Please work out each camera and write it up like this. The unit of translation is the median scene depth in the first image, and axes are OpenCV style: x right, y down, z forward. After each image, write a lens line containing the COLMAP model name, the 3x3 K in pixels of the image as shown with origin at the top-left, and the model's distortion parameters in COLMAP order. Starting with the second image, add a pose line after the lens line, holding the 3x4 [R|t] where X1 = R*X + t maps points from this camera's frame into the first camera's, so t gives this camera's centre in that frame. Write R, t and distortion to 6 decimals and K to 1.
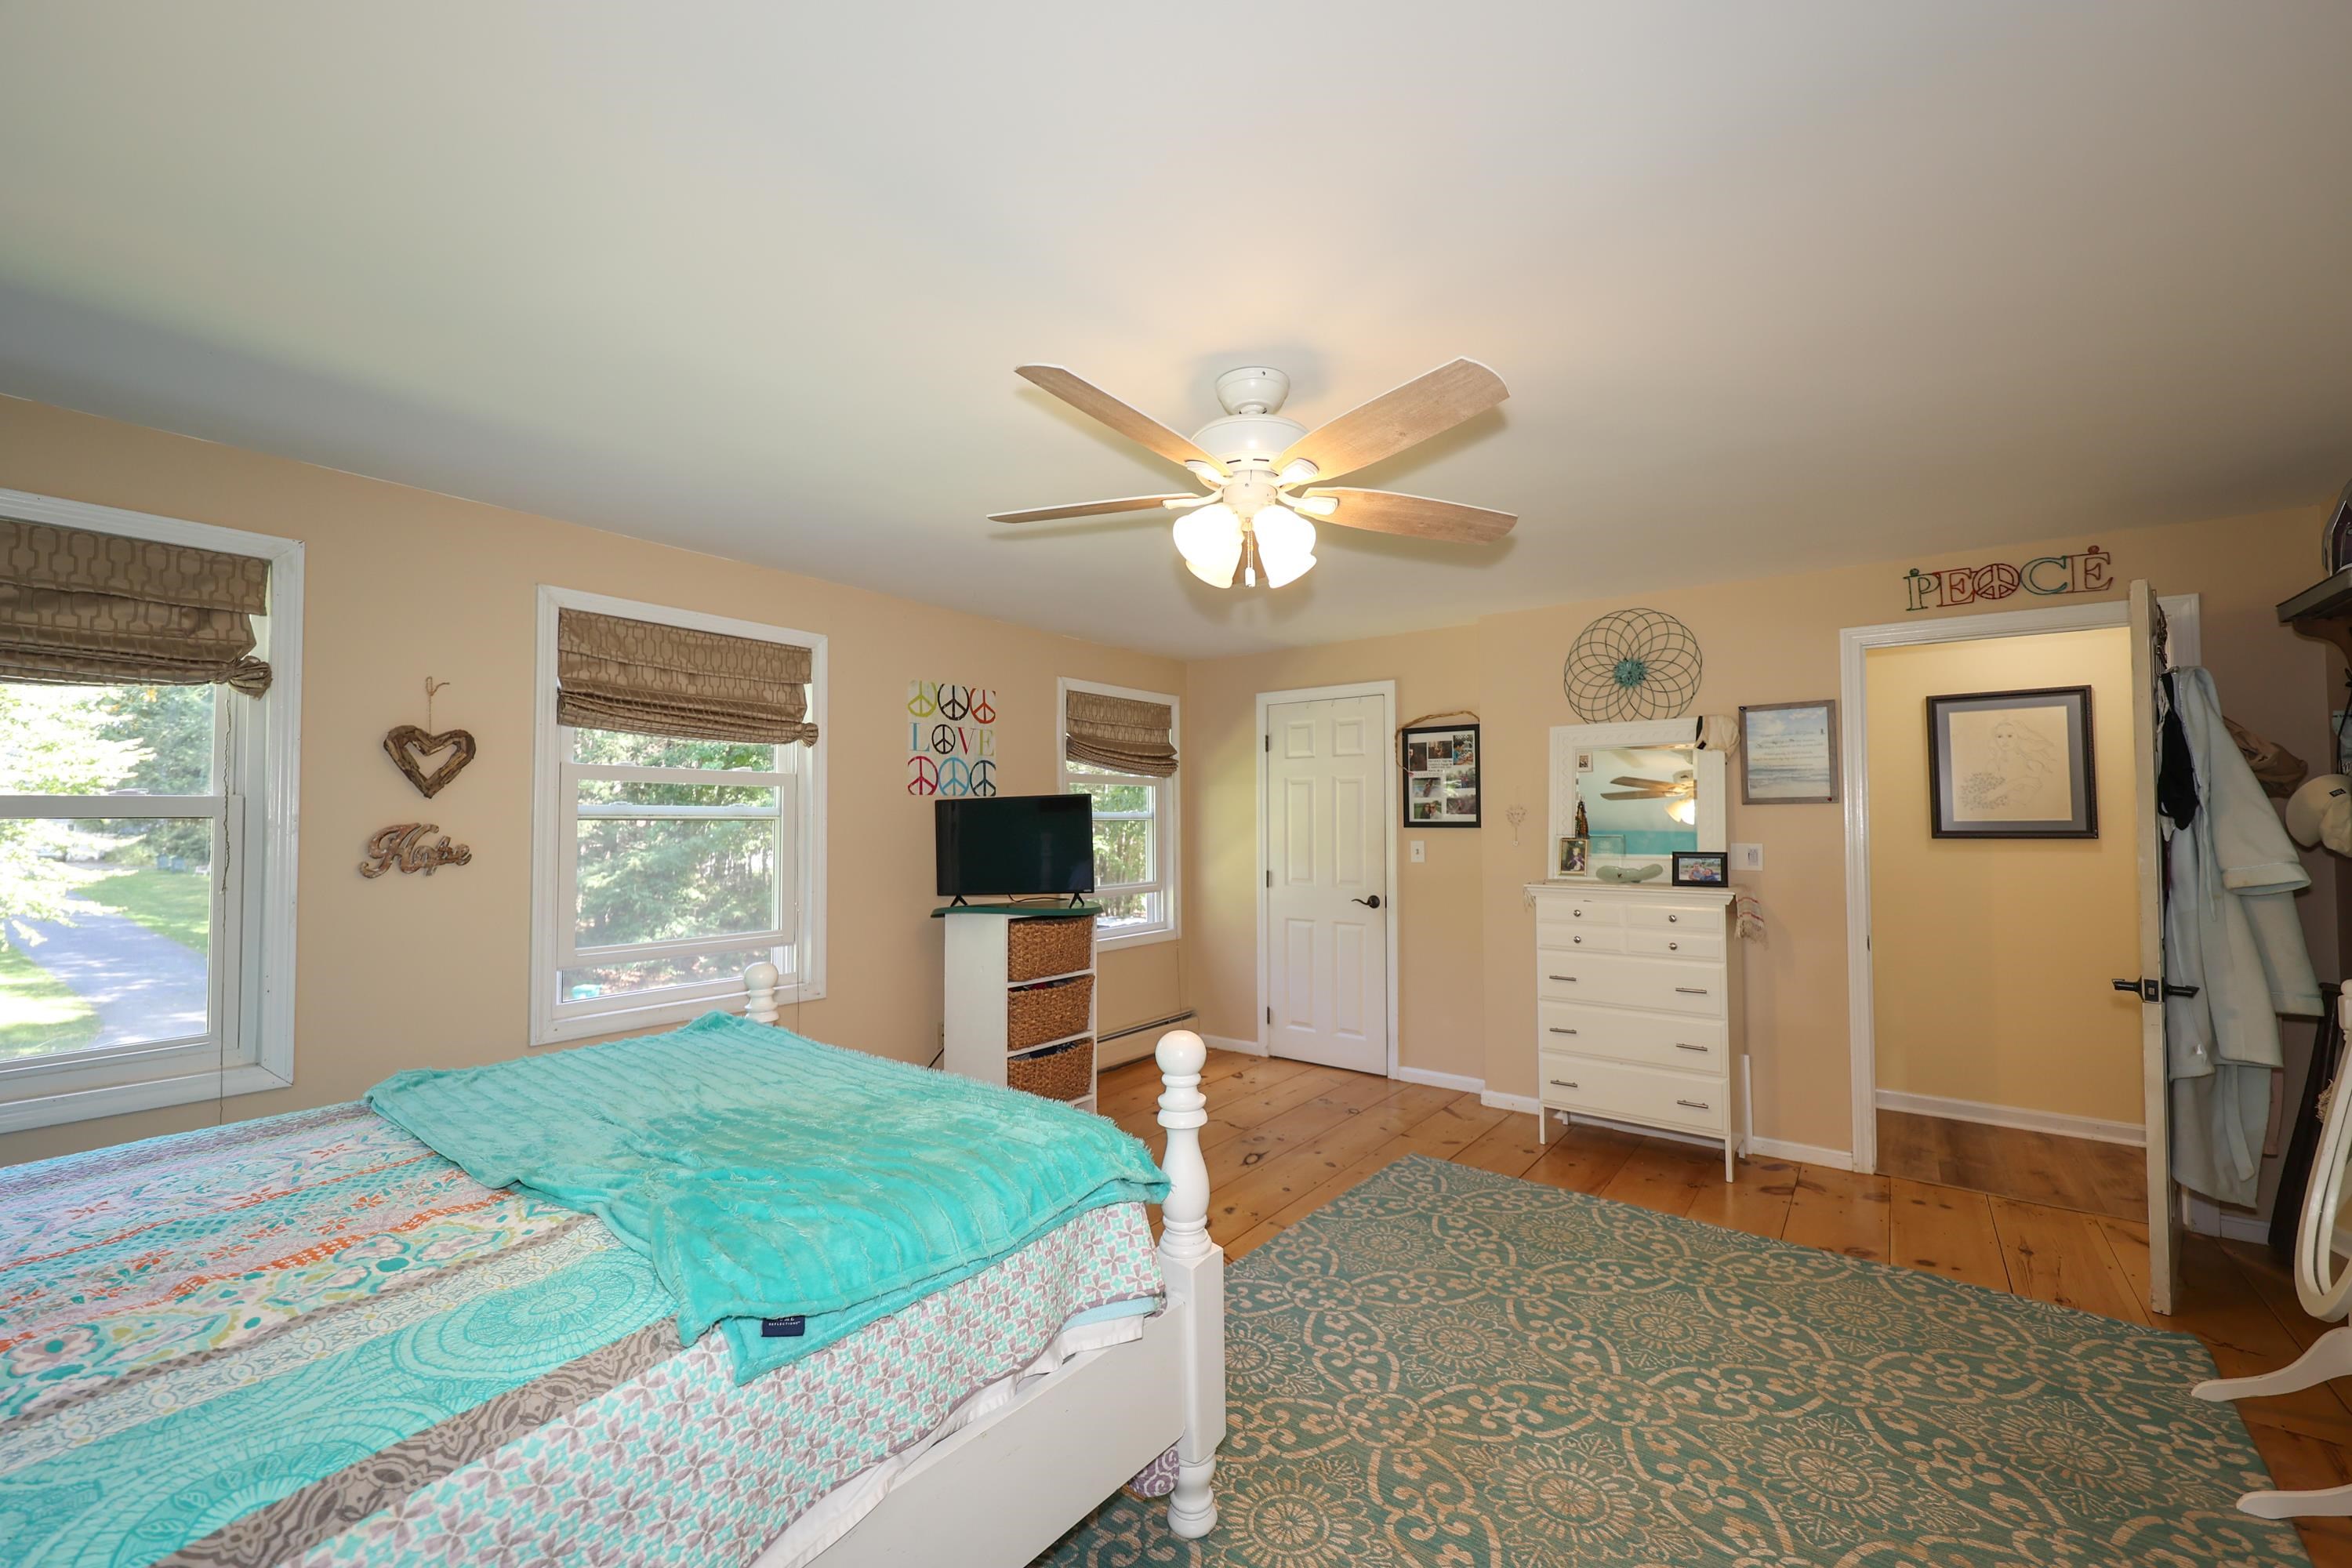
lens RADIAL K [[942.1, 0, 1182.5], [0, 942.1, 786.2], [0, 0, 1]] dist [0.000397, -0.000470]
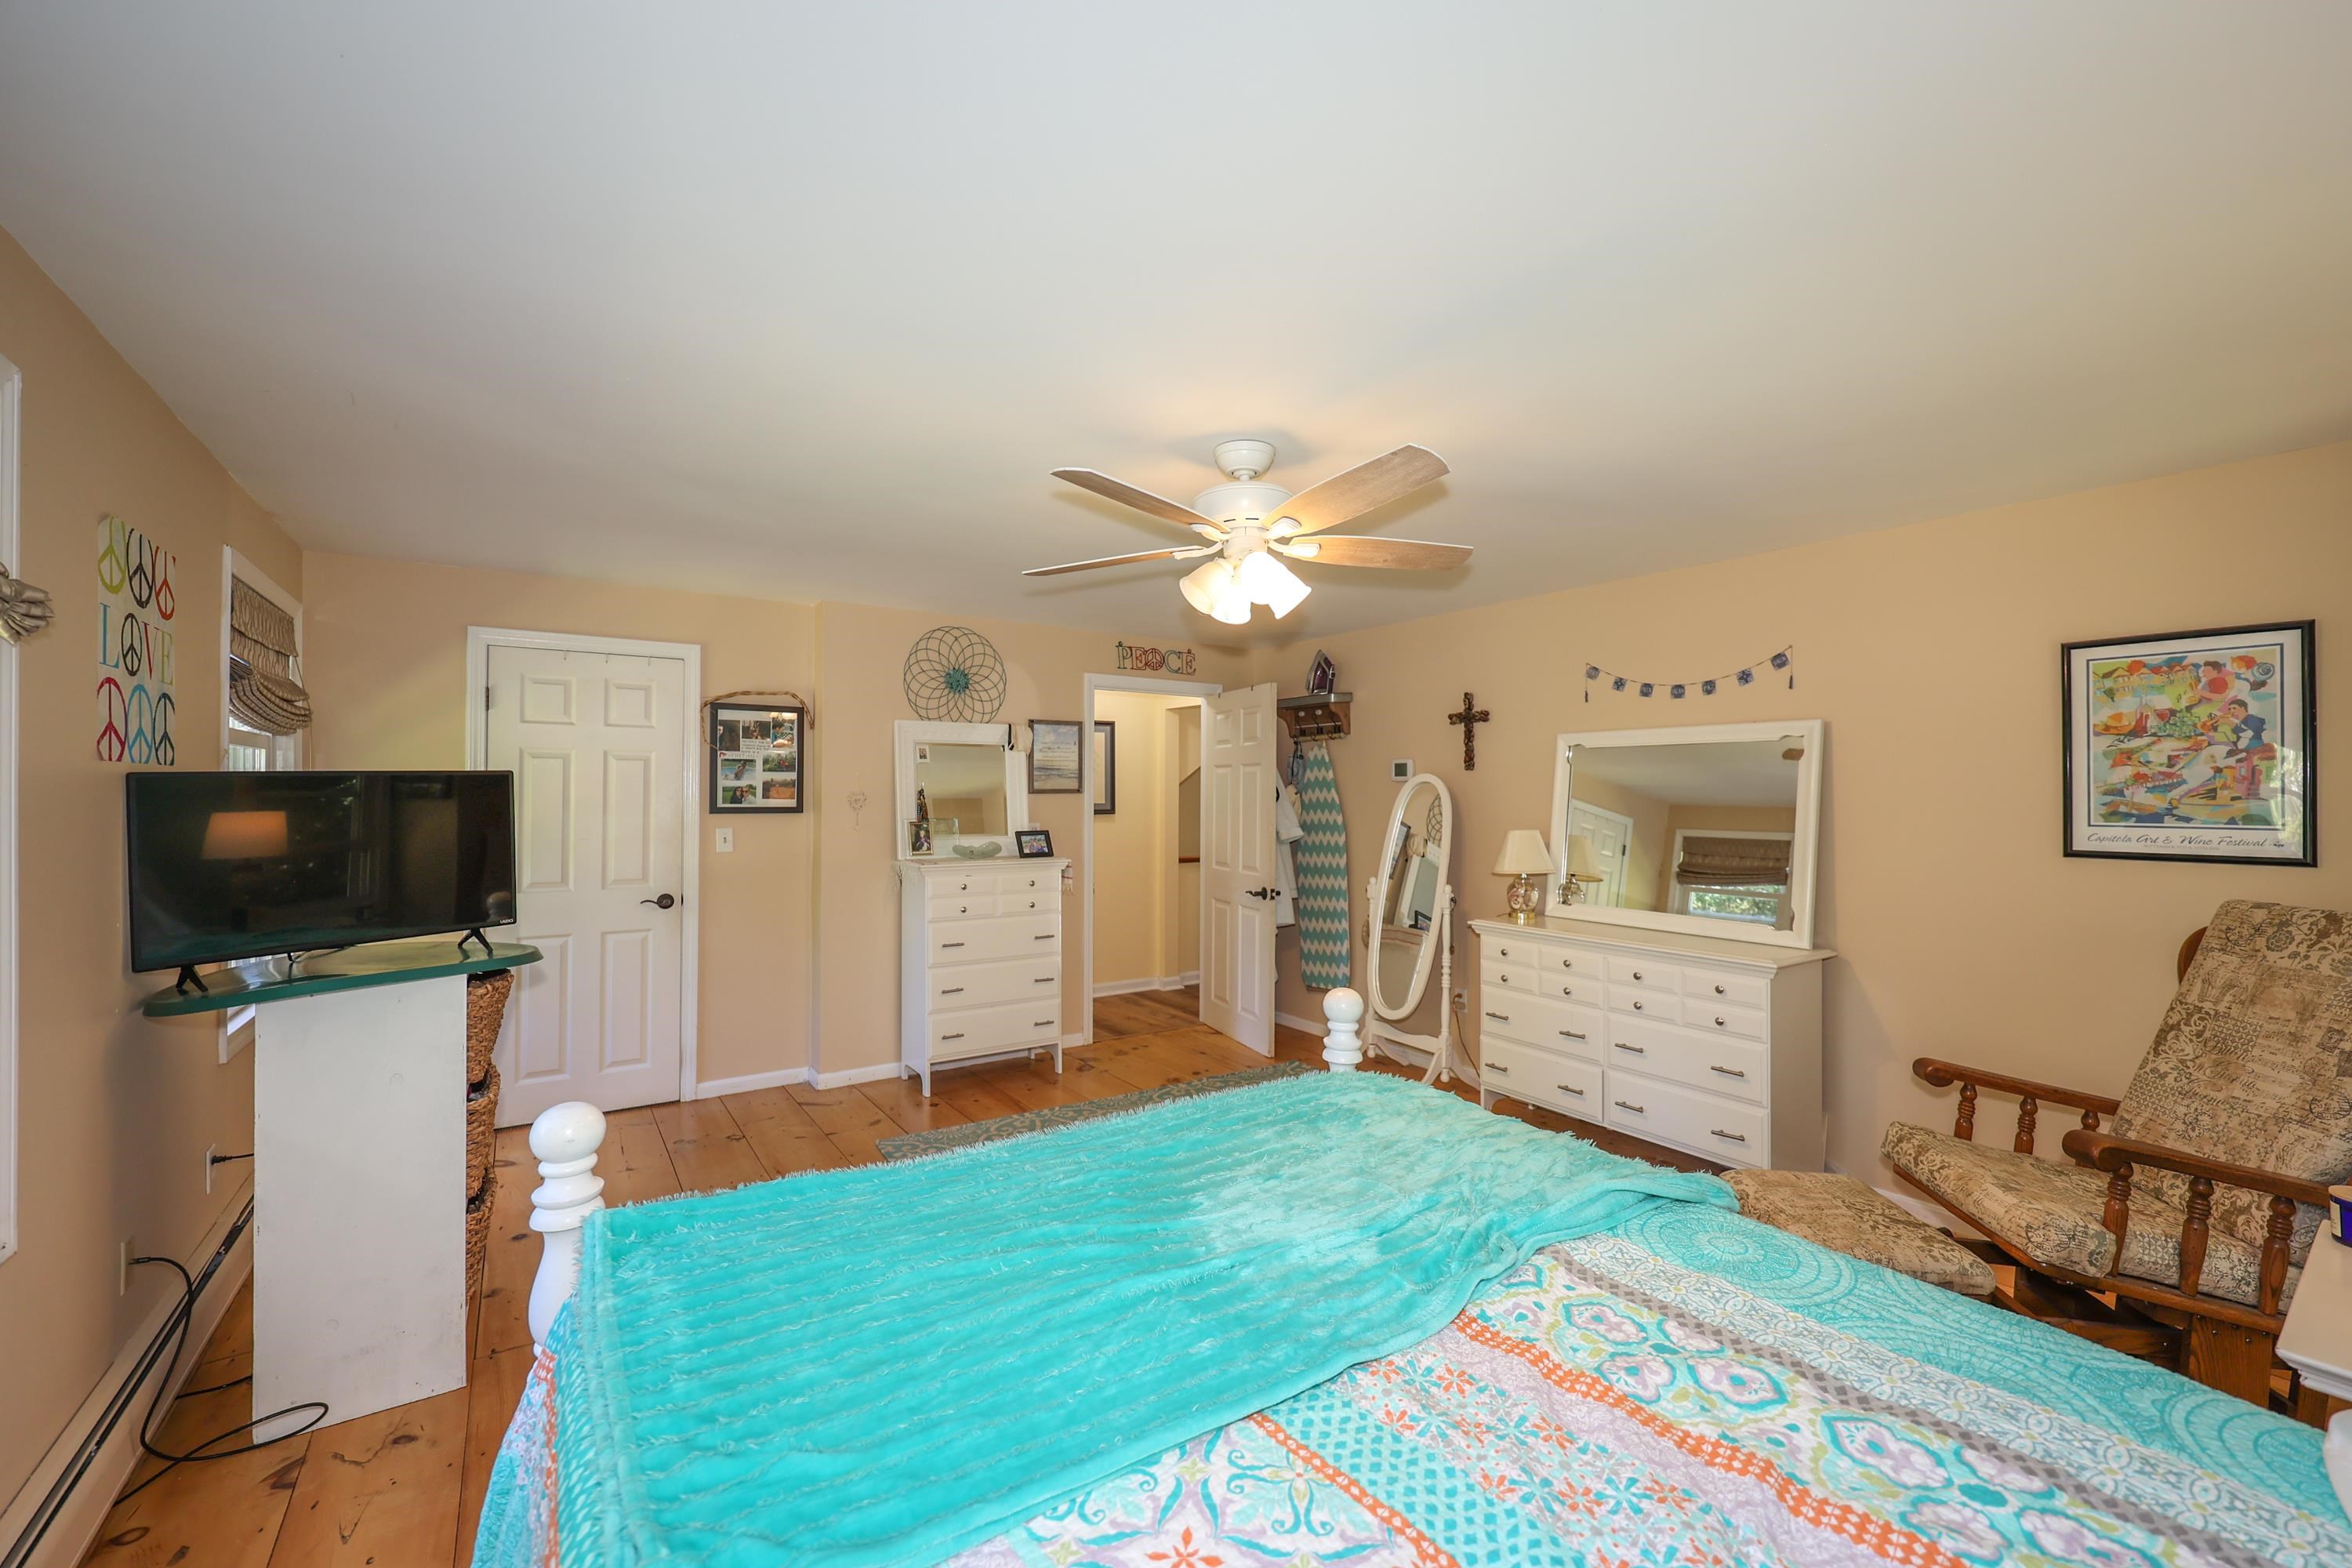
lens RADIAL K [[942.1, 0, 1176.1], [0, 942.1, 786.5], [0, 0, 1]] dist [0.000397, -0.000470]
pose [[0.326720, 0.012973, 0.945032, -0.554318], [-0.039779, 0.999209, 0.000035, 0.000852], [-0.944284, -0.037604, 0.326977, 0.354240]]
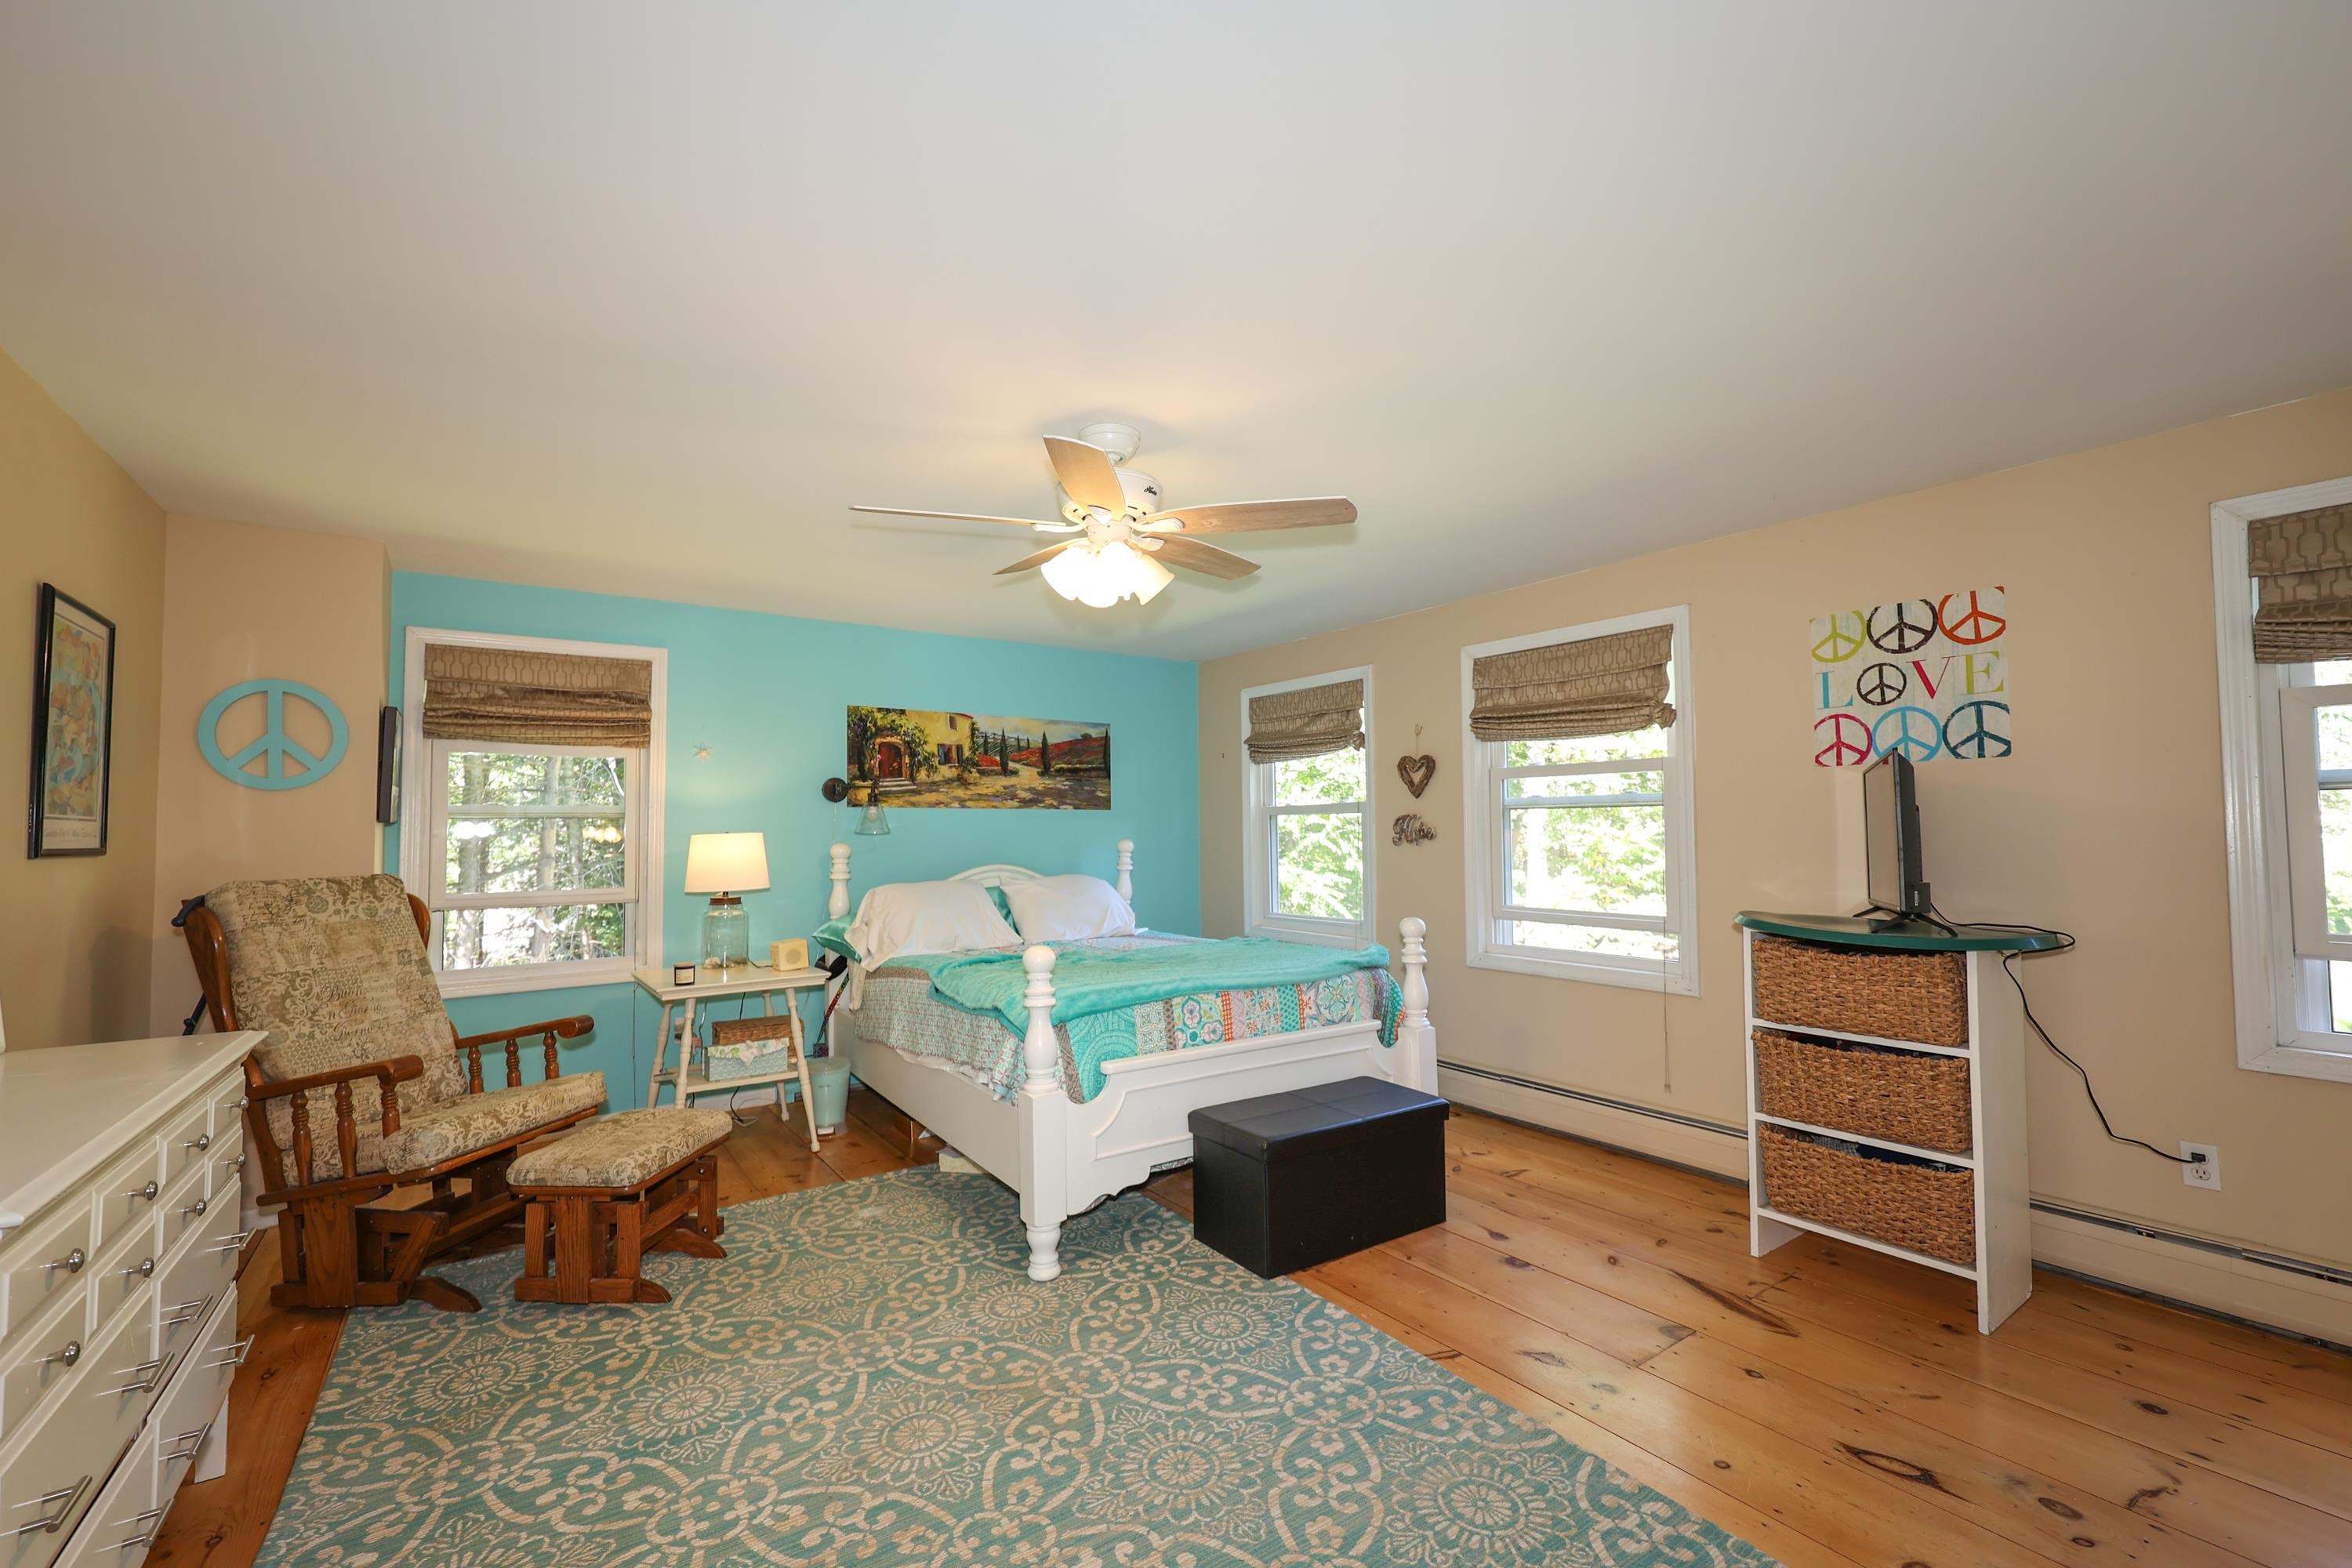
lens RADIAL K [[942.1, 0, 1176.5], [0, 942.1, 795.9], [0, 0, 1]] dist [0.000397, -0.000470]
pose [[-0.289461, -0.026989, -0.956809, 0.604484], [0.052168, 0.997672, -0.043924, 0.039458], [0.955767, -0.062629, -0.287380, 0.720031]]
